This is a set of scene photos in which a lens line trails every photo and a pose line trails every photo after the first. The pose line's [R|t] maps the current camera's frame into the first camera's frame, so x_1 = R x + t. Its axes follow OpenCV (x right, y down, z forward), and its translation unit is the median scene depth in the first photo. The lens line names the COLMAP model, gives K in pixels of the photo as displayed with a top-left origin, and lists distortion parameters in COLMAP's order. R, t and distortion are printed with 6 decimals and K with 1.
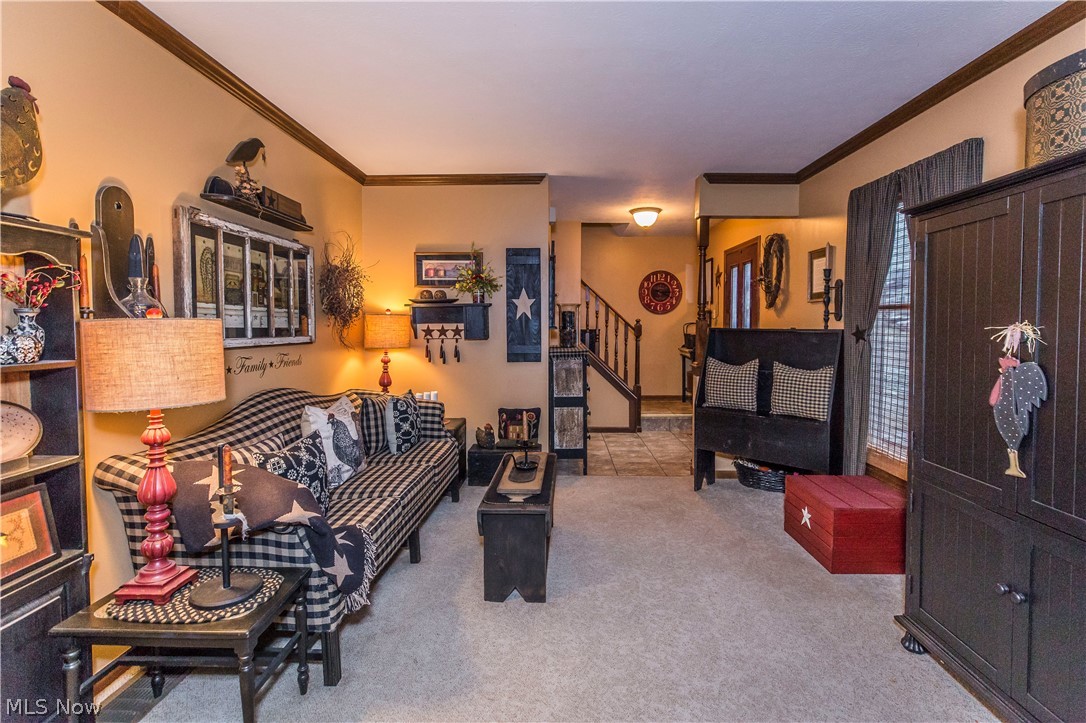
lens RADIAL K [[508.3, 0, 556.7], [0, 508.3, 341.2], [0, 0, 1]] dist [0.003222, 0.000439]
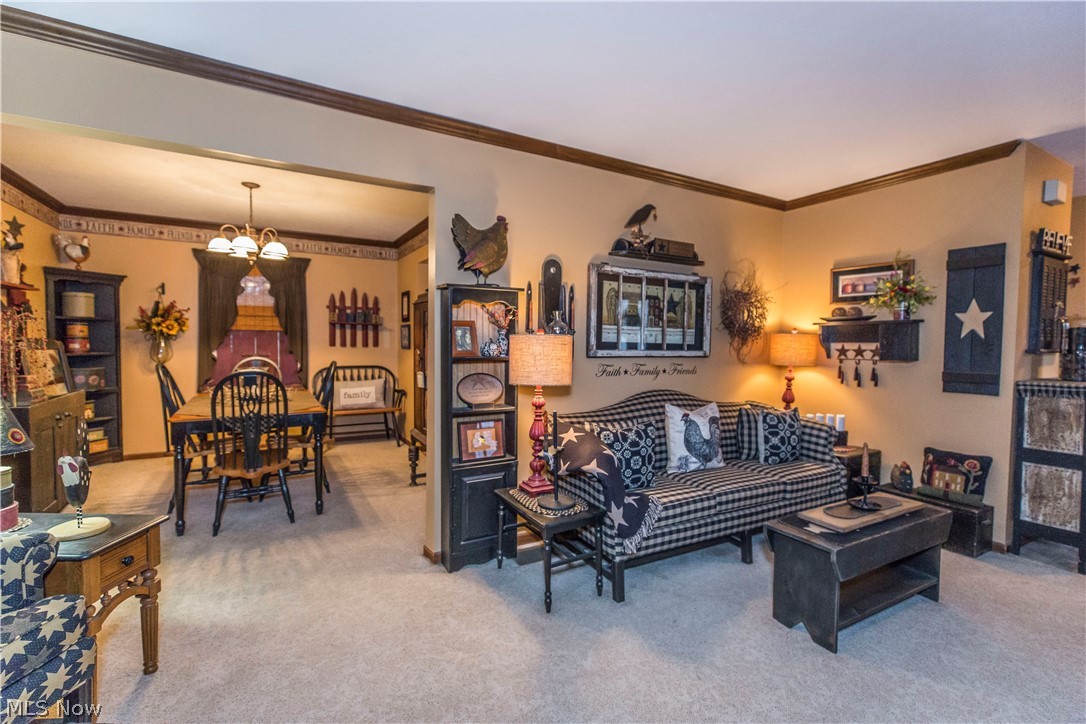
lens RADIAL K [[485.2, 0, 539.9], [0, 485.2, 358.9], [0, 0, 1]] dist [0.003358, 0.000347]
pose [[0.504168, 0.041393, -0.862613, 0.333450], [-0.044894, 0.998756, 0.021687, 0.001062], [0.862438, 0.027792, 0.505400, 0.083354]]
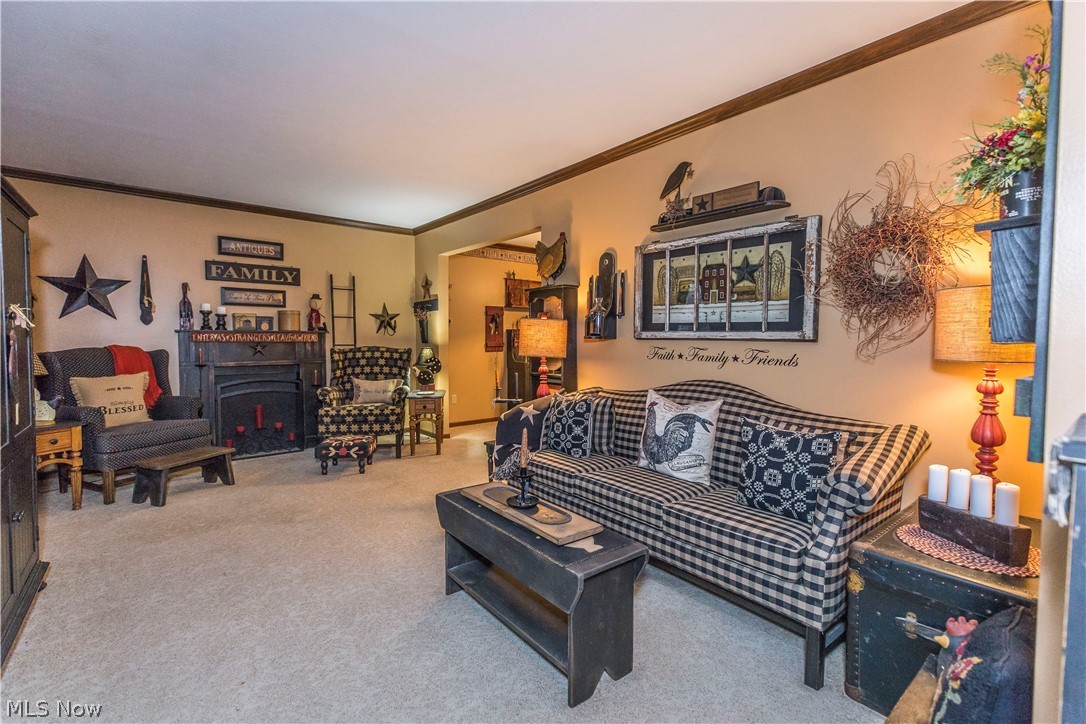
lens RADIAL K [[485.2, 0, 539.9], [0, 485.2, 358.9], [0, 0, 1]] dist [0.003358, 0.000347]
pose [[-0.770245, 0.027113, -0.637172, 0.329855], [-0.025743, 0.996960, 0.073542, -0.013736], [0.637228, 0.073048, -0.767205, 1.397627]]
